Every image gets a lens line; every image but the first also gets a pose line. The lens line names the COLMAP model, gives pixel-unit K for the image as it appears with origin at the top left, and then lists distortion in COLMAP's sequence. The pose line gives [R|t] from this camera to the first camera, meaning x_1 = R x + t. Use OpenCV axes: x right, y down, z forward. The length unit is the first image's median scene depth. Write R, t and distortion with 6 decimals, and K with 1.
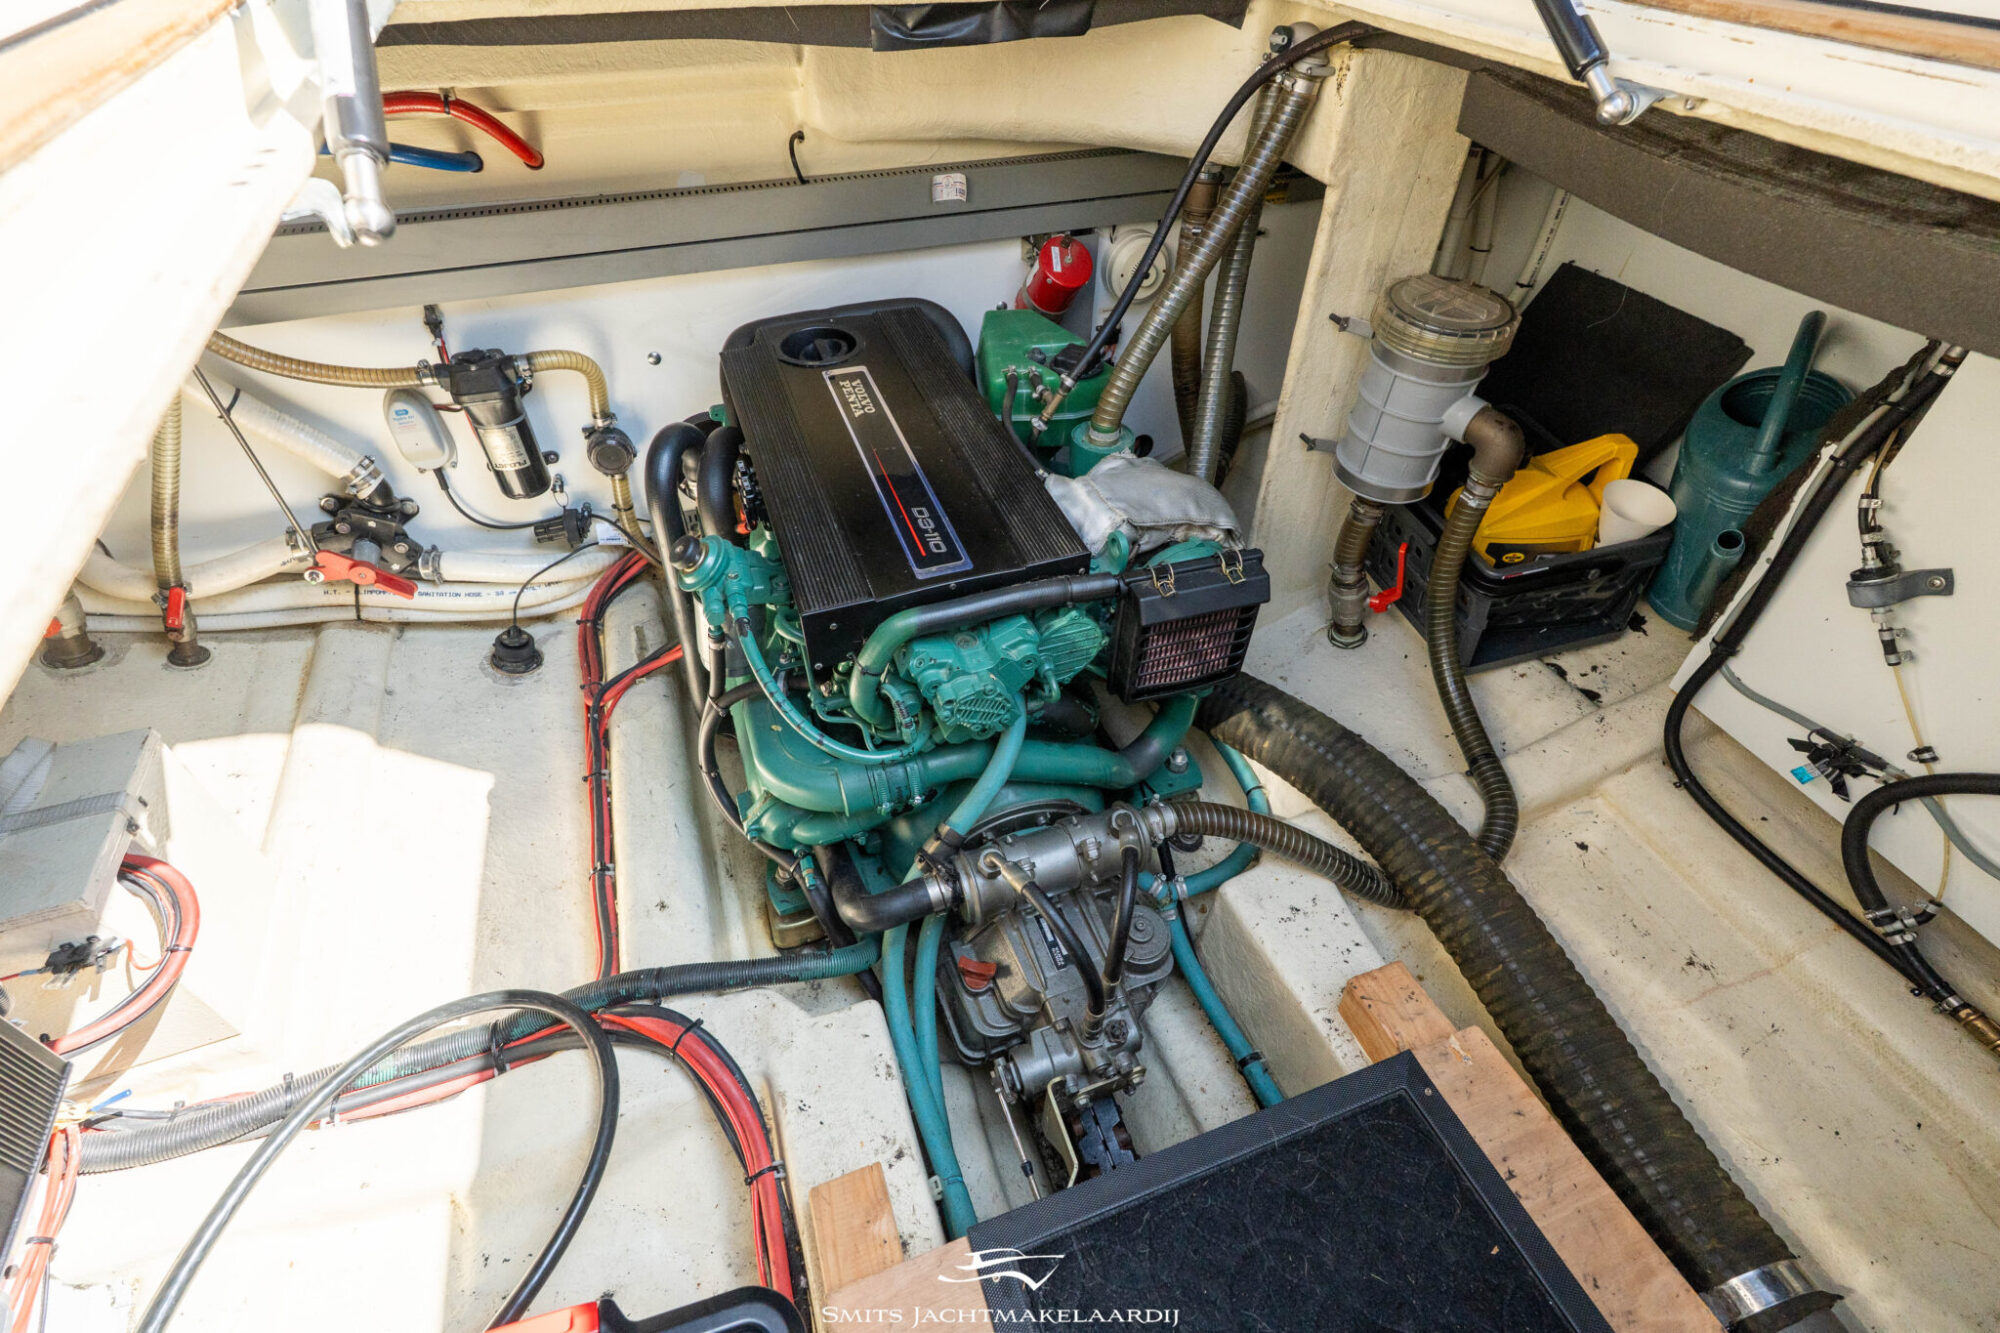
lens RADIAL K [[883.3, 0, 998.0], [0, 883.3, 669.2], [0, 0, 1]] dist [0.001219, 0.000457]
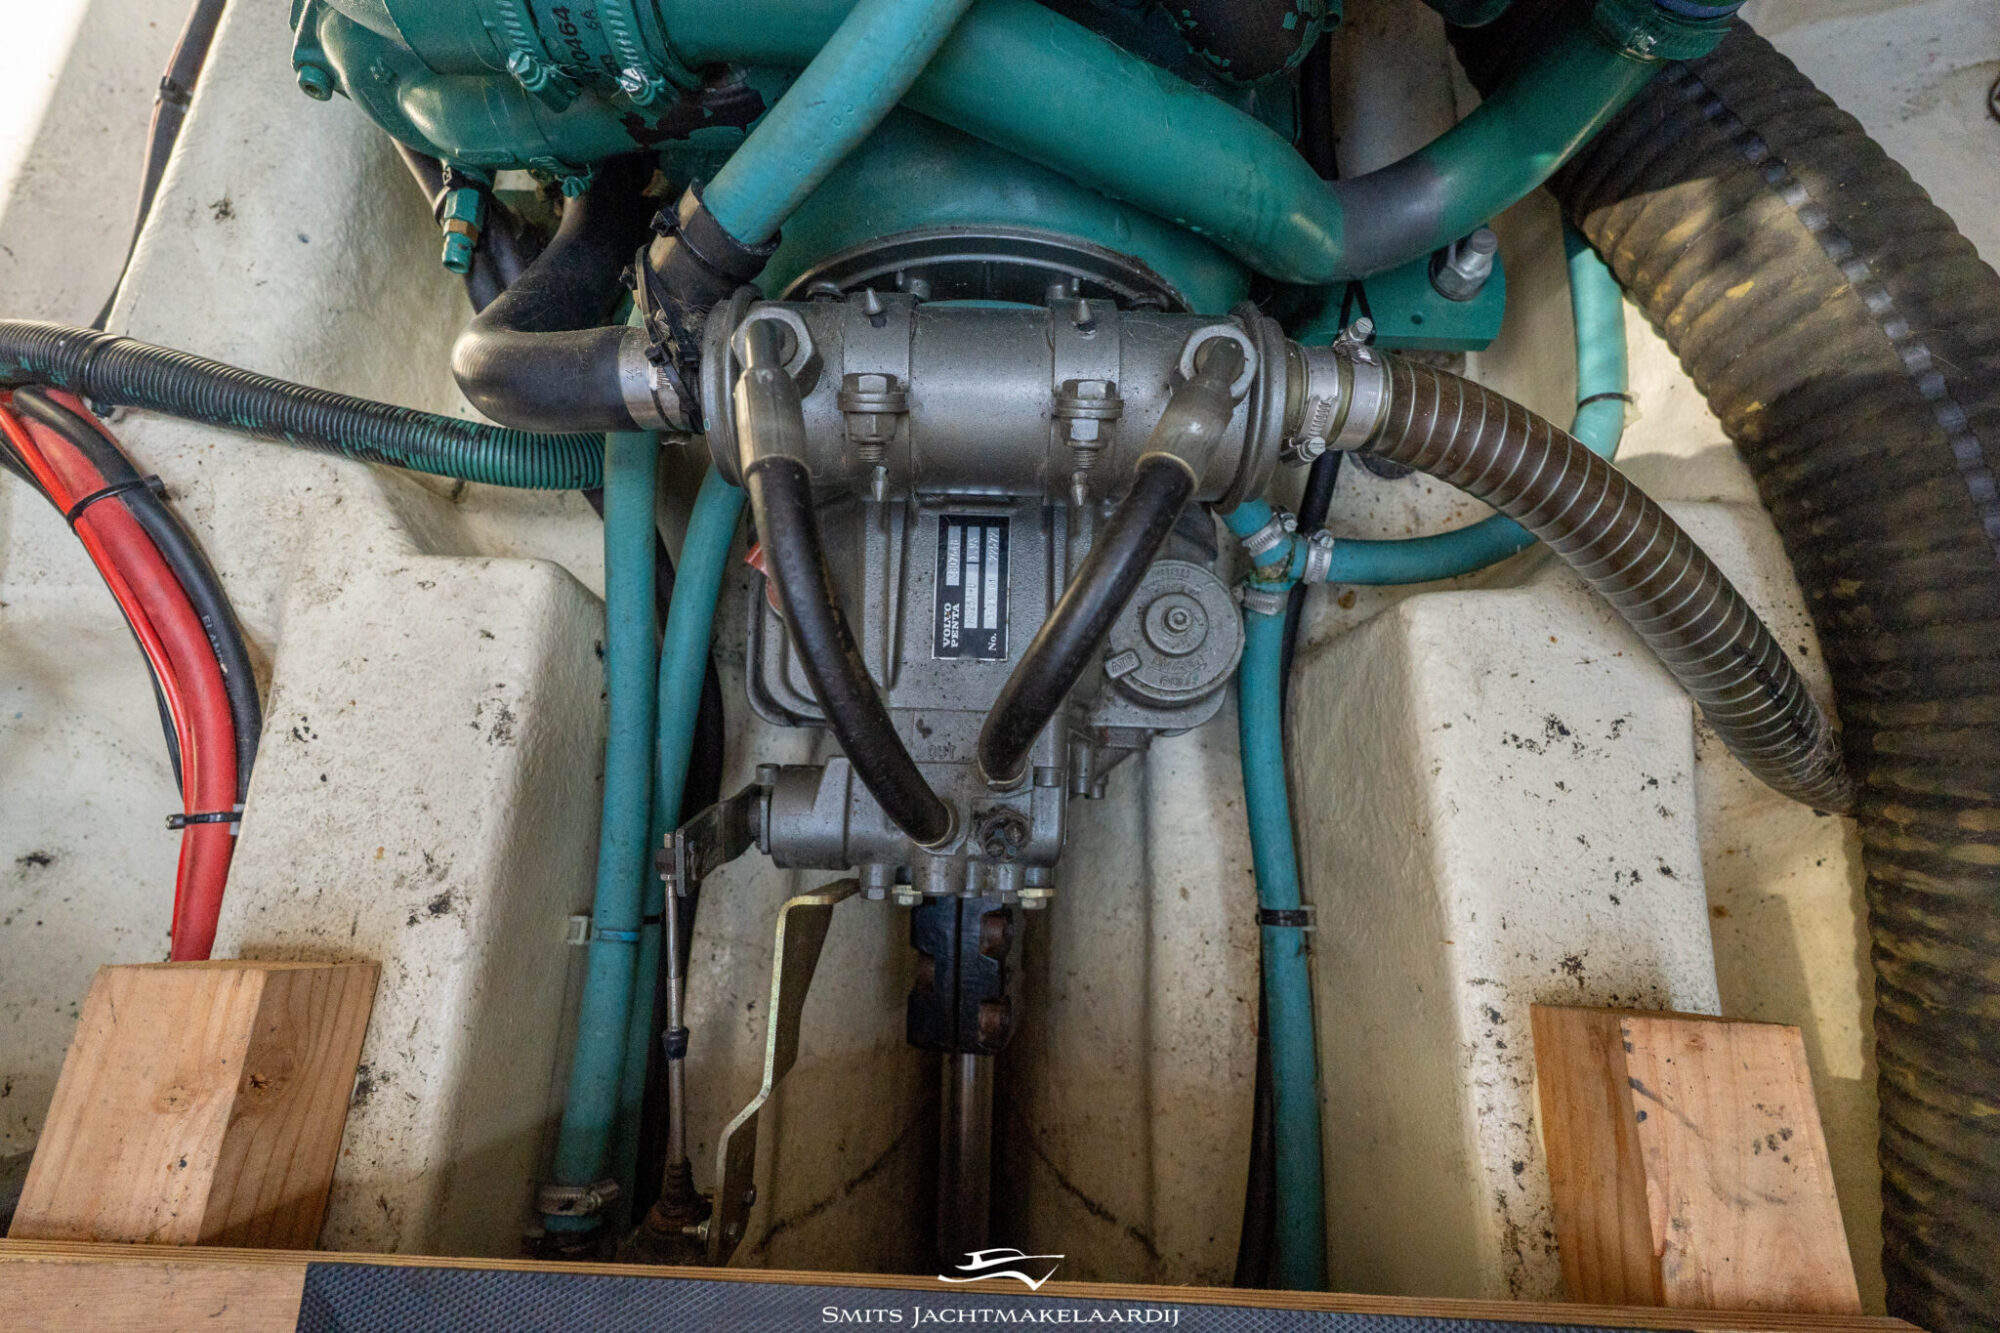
lens RADIAL K [[883.3, 0, 998.0], [0, 883.3, 669.2], [0, 0, 1]] dist [0.001219, 0.000457]
pose [[0.928007, 0.363213, -0.082939, 0.123627], [-0.259125, 0.789205, 0.556785, 0.094571], [0.267688, -0.495209, 0.826506, 0.608452]]
